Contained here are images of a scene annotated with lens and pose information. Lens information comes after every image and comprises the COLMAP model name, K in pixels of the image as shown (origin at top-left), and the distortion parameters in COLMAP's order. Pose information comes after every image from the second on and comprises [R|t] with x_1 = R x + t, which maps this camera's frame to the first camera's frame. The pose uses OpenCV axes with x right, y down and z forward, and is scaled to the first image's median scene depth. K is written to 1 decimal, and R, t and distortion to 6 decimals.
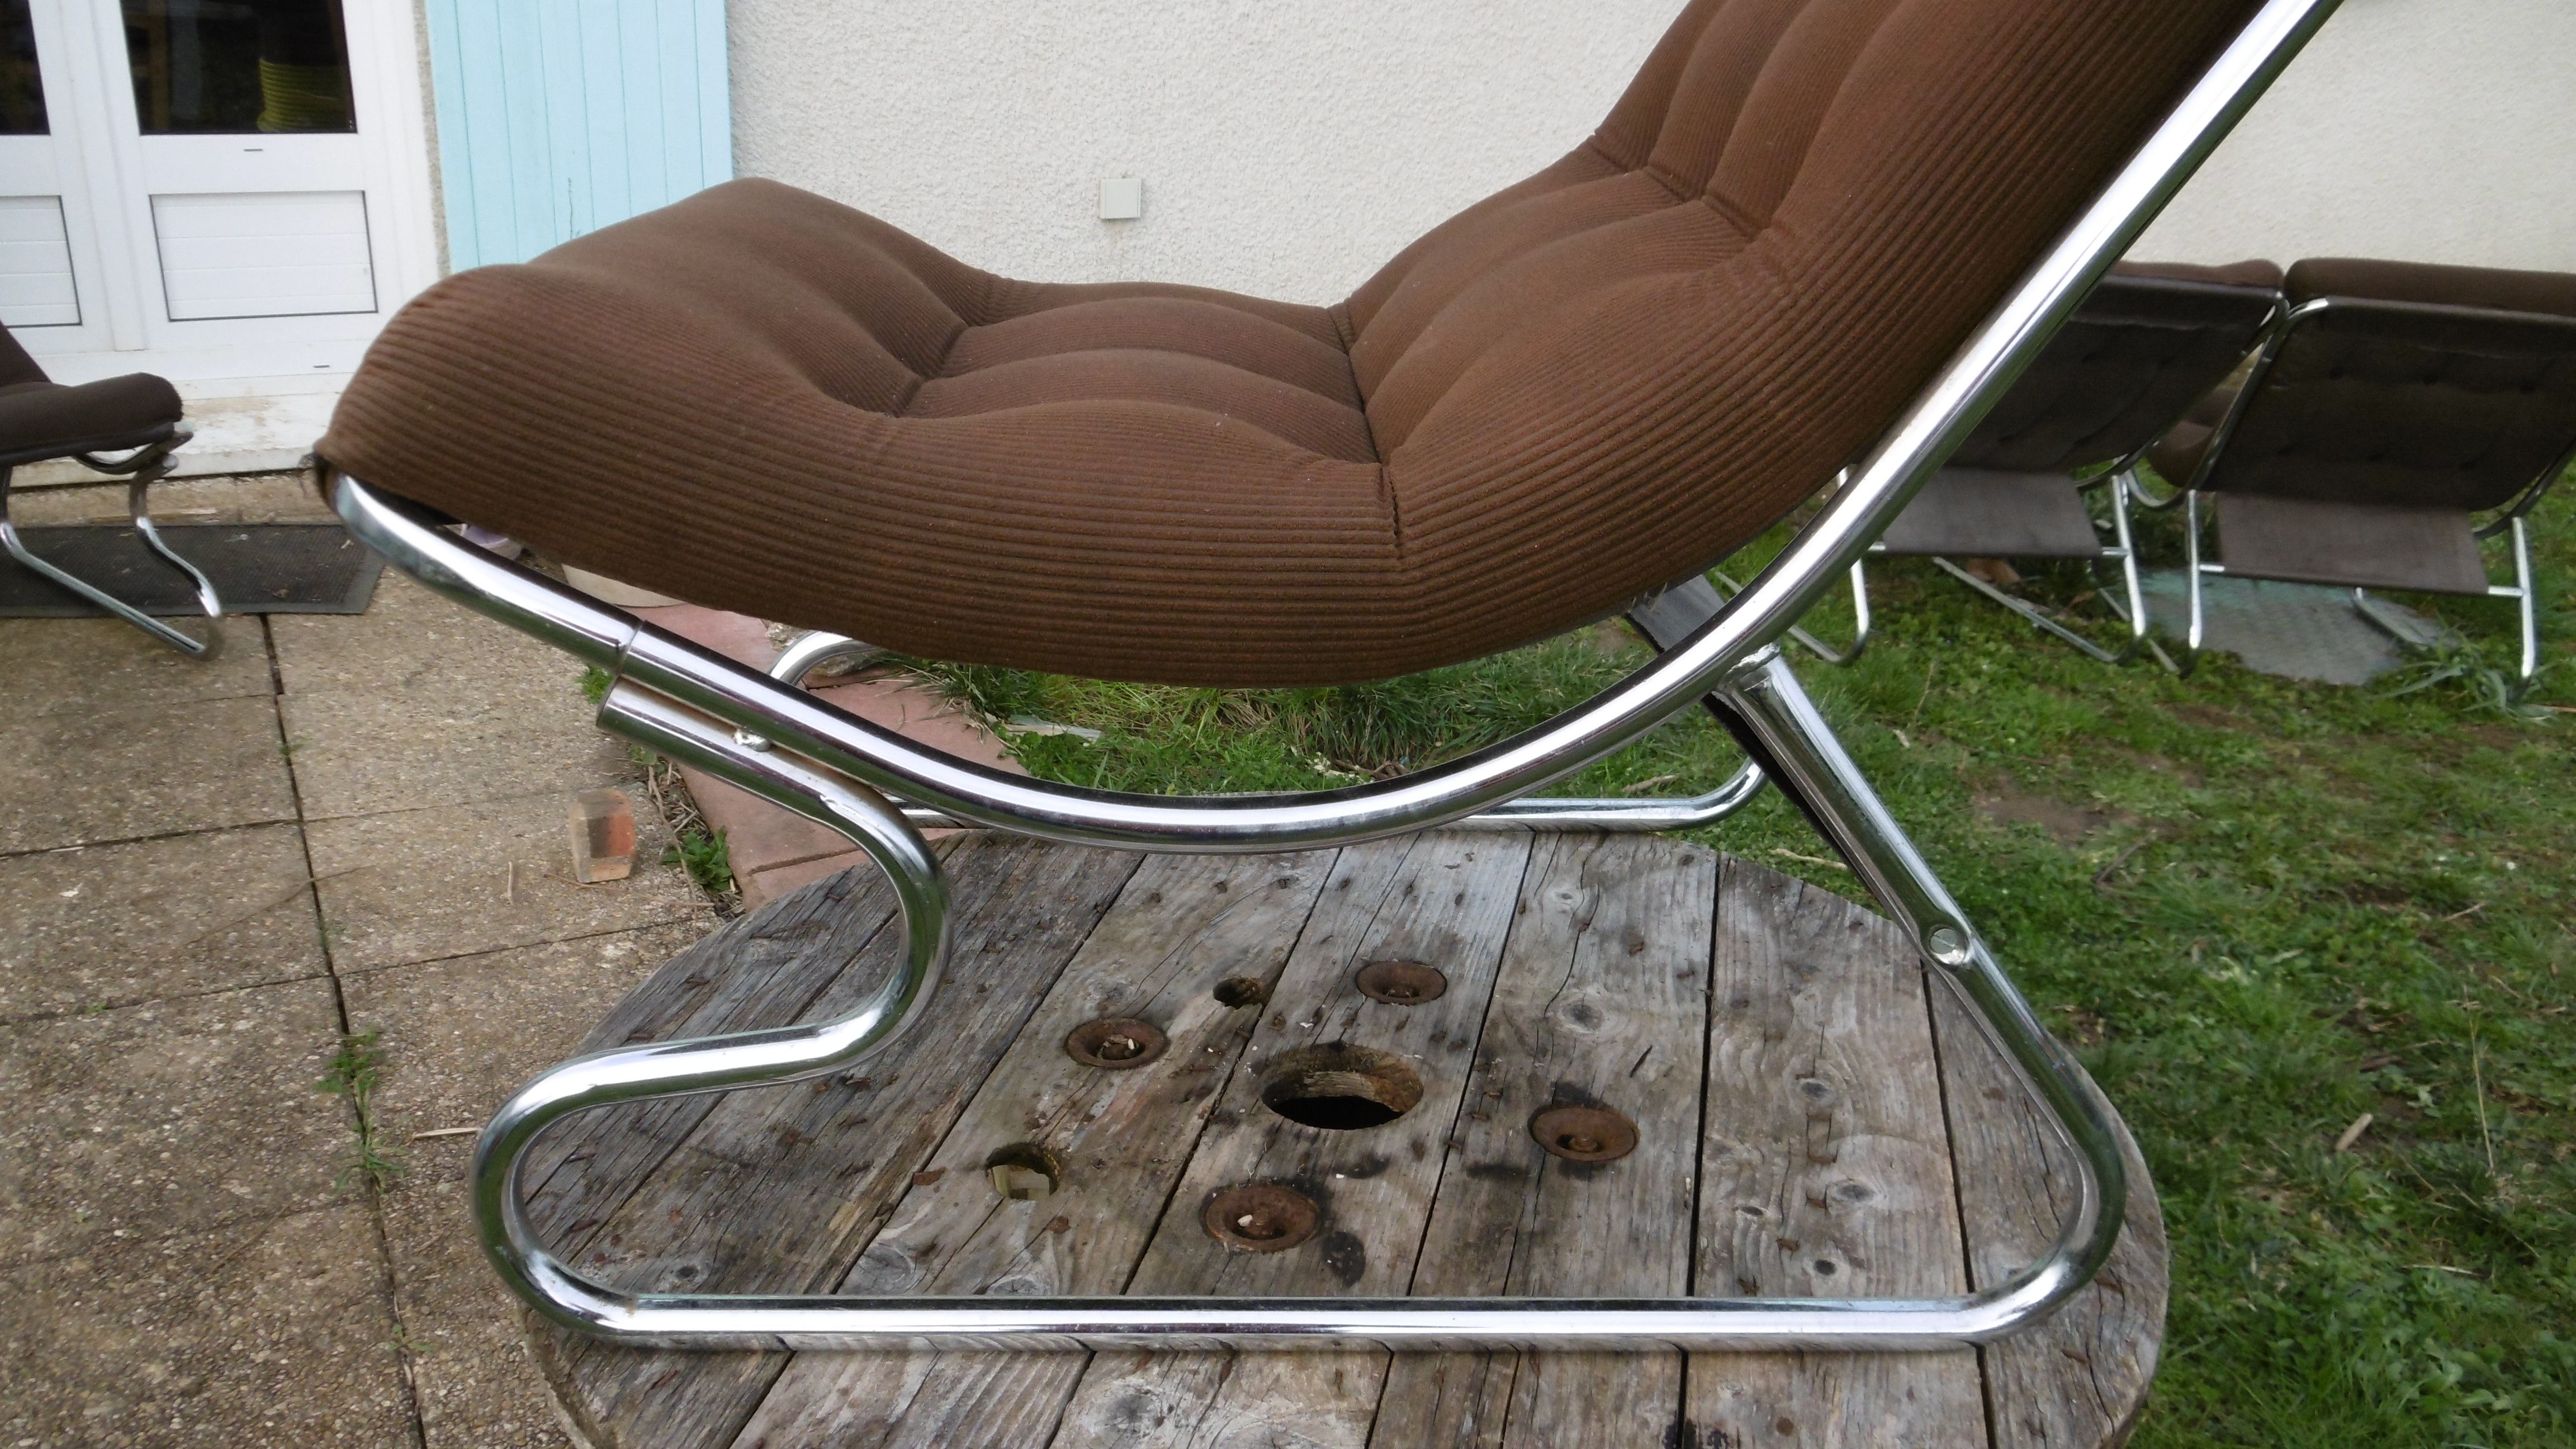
lens RADIAL K [[2115.7, 0, 1285.7], [0, 2115.7, 754.7], [0, 0, 1]] dist [-0.014244, 0.009993]
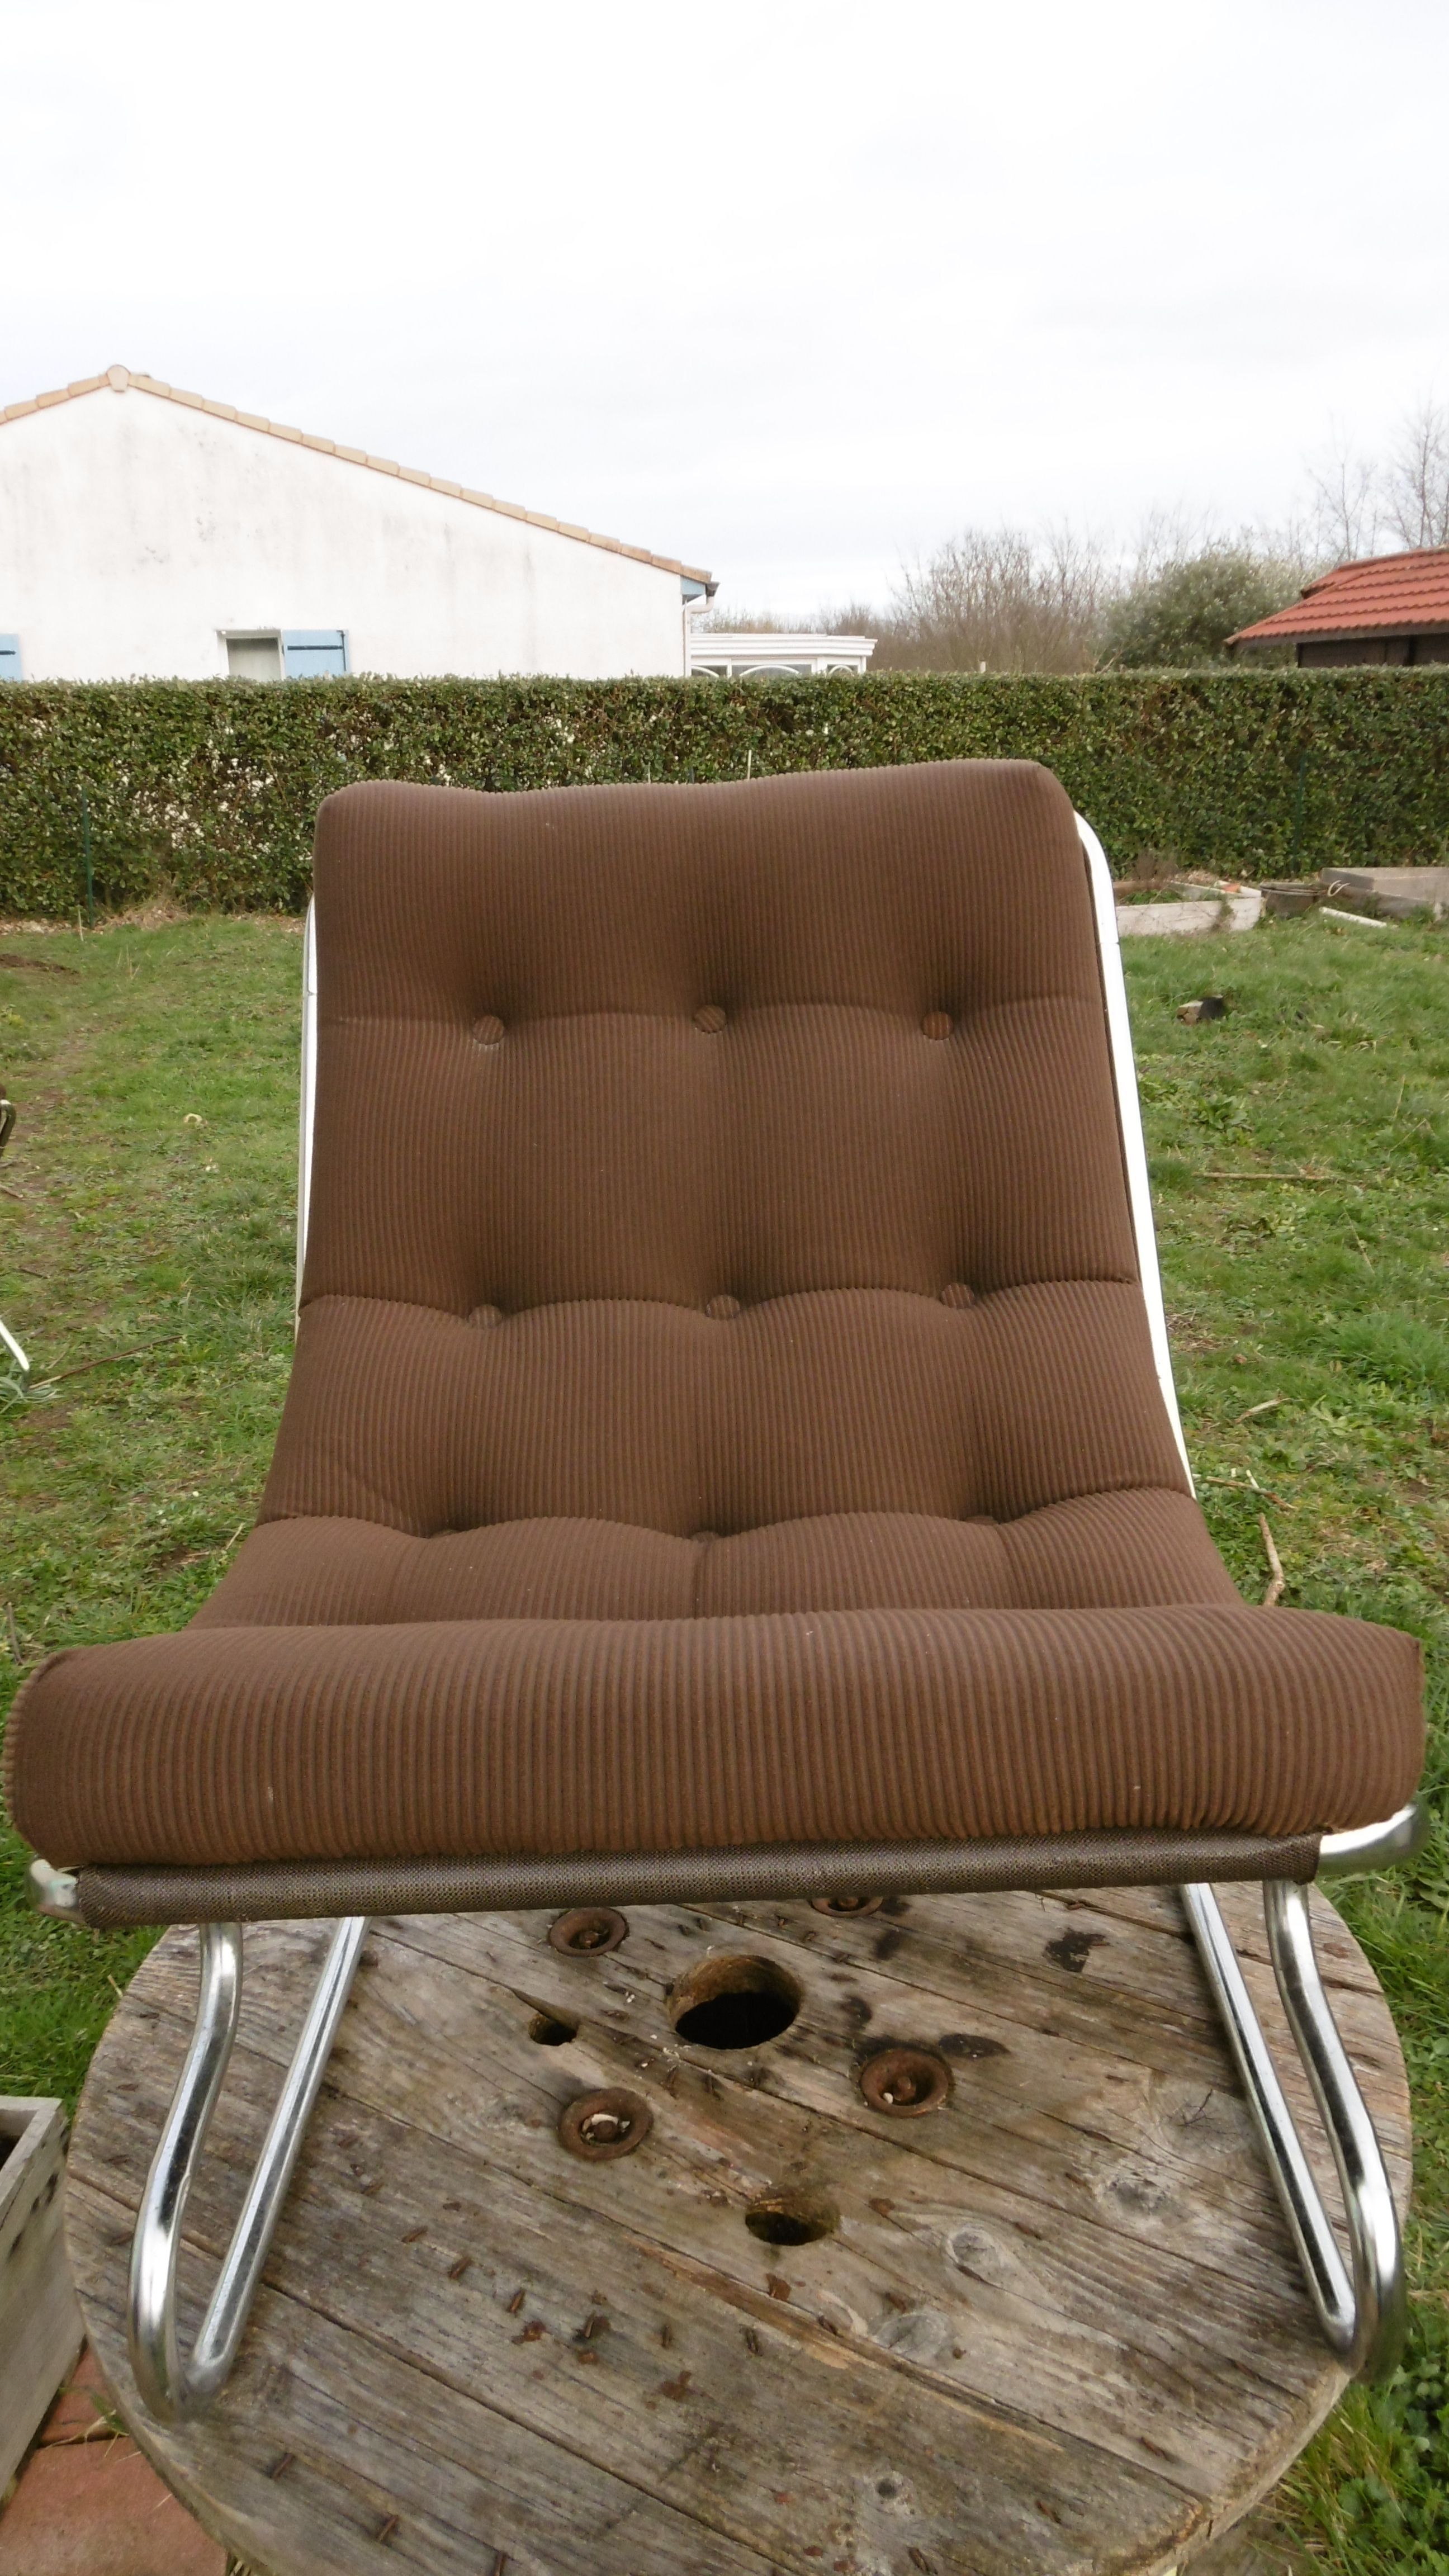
lens RADIAL K [[1836.9, 0, 718.1], [0, 1836.9, 1274.5], [0, 0, 1]] dist [-0.005823, 0.003118]
pose [[0.332521, -0.346895, 0.876980, -0.506849], [0.412095, 0.889867, 0.195741, -0.285180], [-0.848297, 0.296311, 0.438853, 0.274586]]
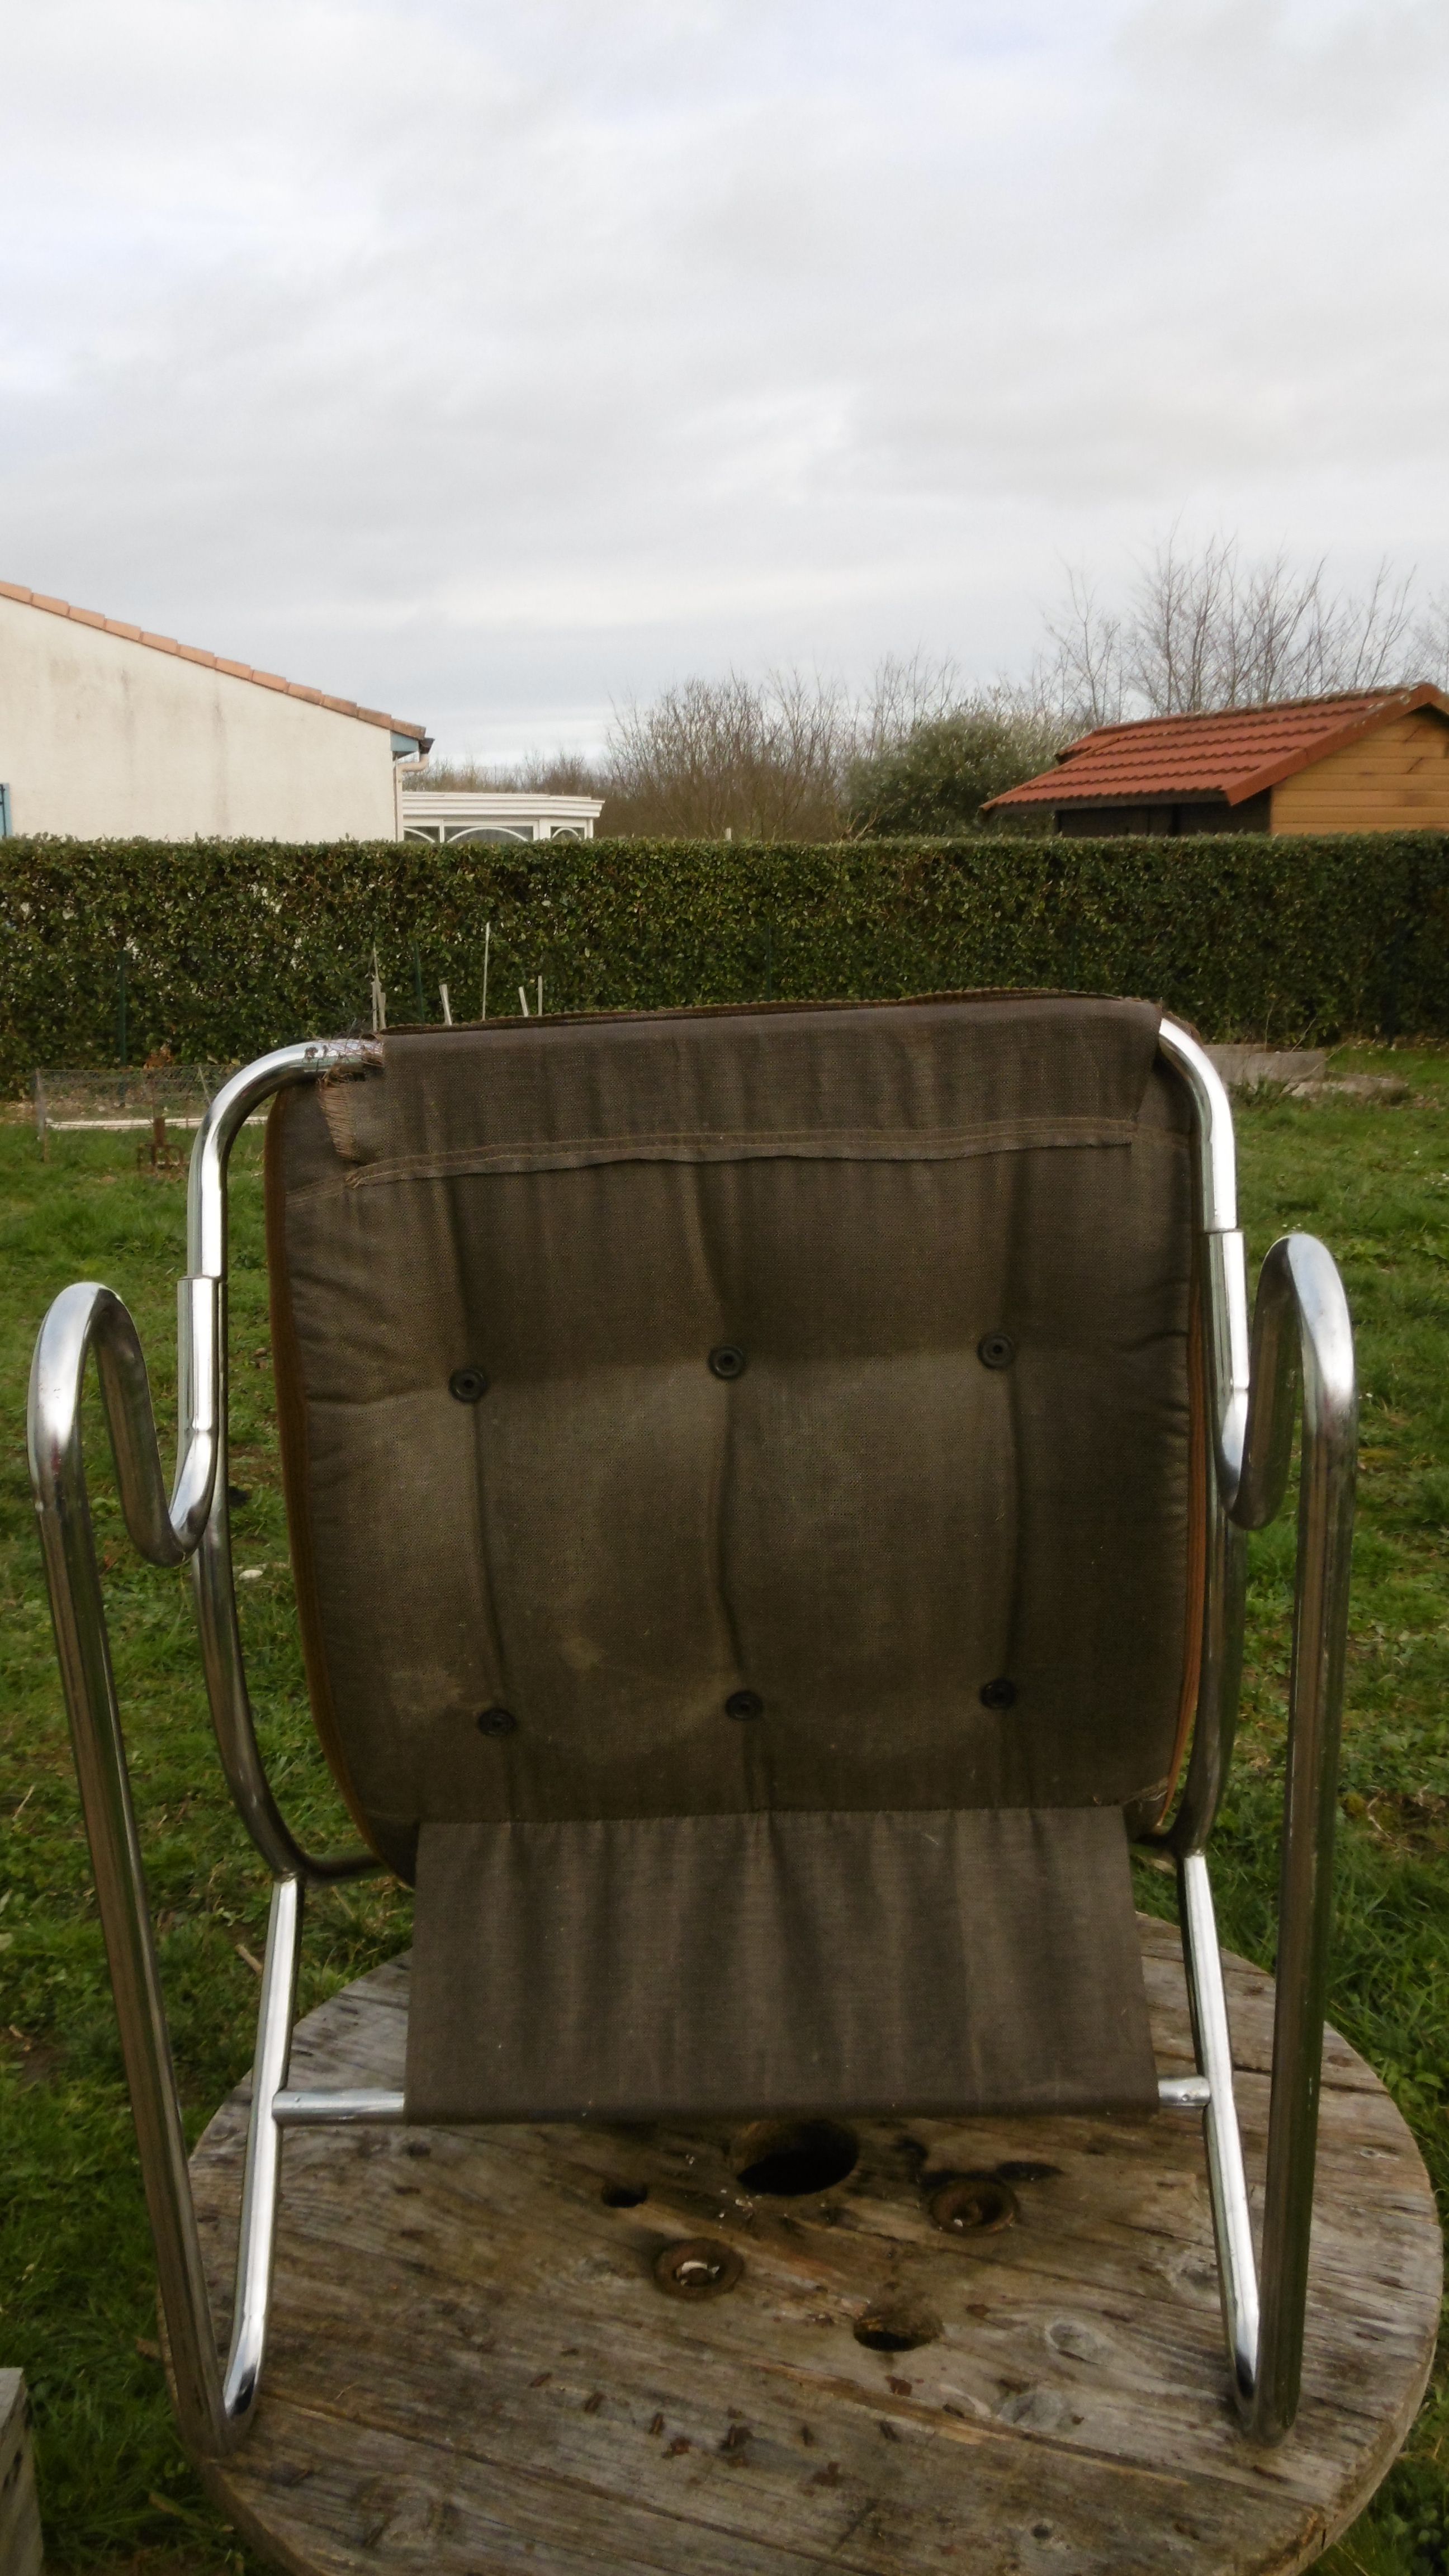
lens RADIAL K [[2118.9, 0, 709.9], [0, 2118.9, 1277.2], [0, 0, 1]] dist [0.019397, -0.020757]
pose [[0.198149, -0.255001, 0.946420, -0.702345], [0.412795, 0.897472, 0.155387, -0.354689], [-0.889009, 0.359888, 0.283096, 0.325847]]
